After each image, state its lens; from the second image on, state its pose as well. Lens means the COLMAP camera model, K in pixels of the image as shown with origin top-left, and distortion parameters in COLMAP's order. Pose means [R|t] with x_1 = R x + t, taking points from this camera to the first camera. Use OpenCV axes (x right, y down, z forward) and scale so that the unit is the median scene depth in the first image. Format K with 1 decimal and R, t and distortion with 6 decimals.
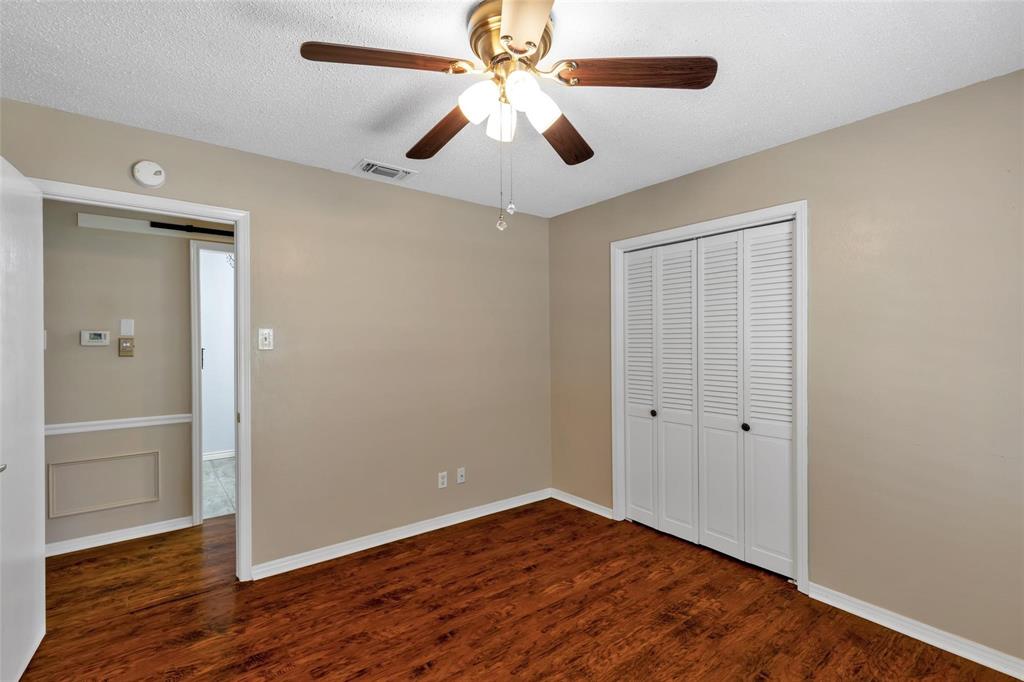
lens RADIAL K [[468.2, 0, 512.6], [0, 468.2, 337.3], [0, 0, 1]] dist [0.003635, 0.000507]
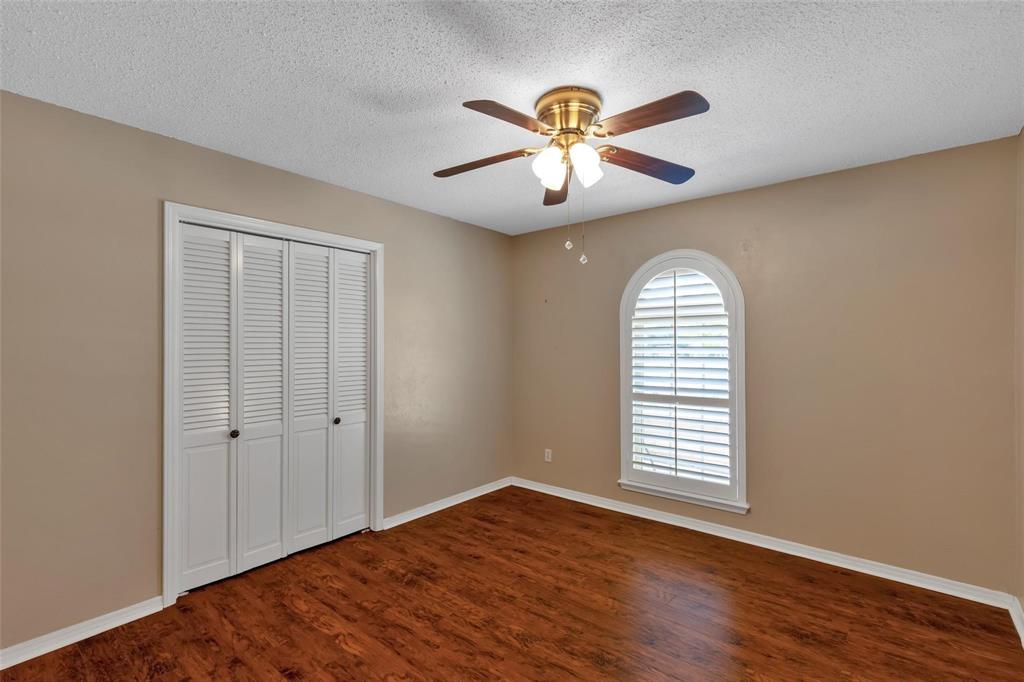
lens RADIAL K [[468.2, 0, 512.6], [0, 468.2, 337.3], [0, 0, 1]] dist [0.003635, 0.000507]
pose [[-0.223909, 0.016412, 0.974472, -0.761332], [-0.007633, 0.999798, -0.018592, 0.005305], [-0.974580, -0.011602, -0.223739, 0.886386]]
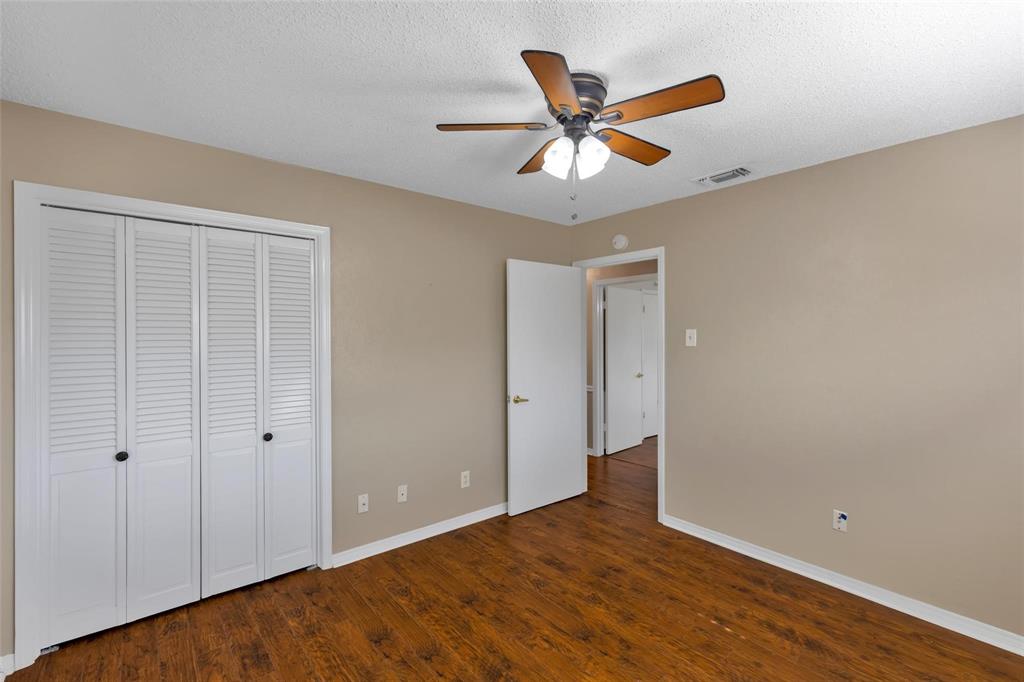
lens RADIAL K [[468.2, 0, 512.6], [0, 468.2, 337.3], [0, 0, 1]] dist [0.003635, 0.000507]
pose [[-0.053476, 0.013860, 0.998473, -0.524814], [0.006389, 0.999888, -0.013537, -0.000662], [-0.998549, 0.005655, -0.053559, 0.576808]]
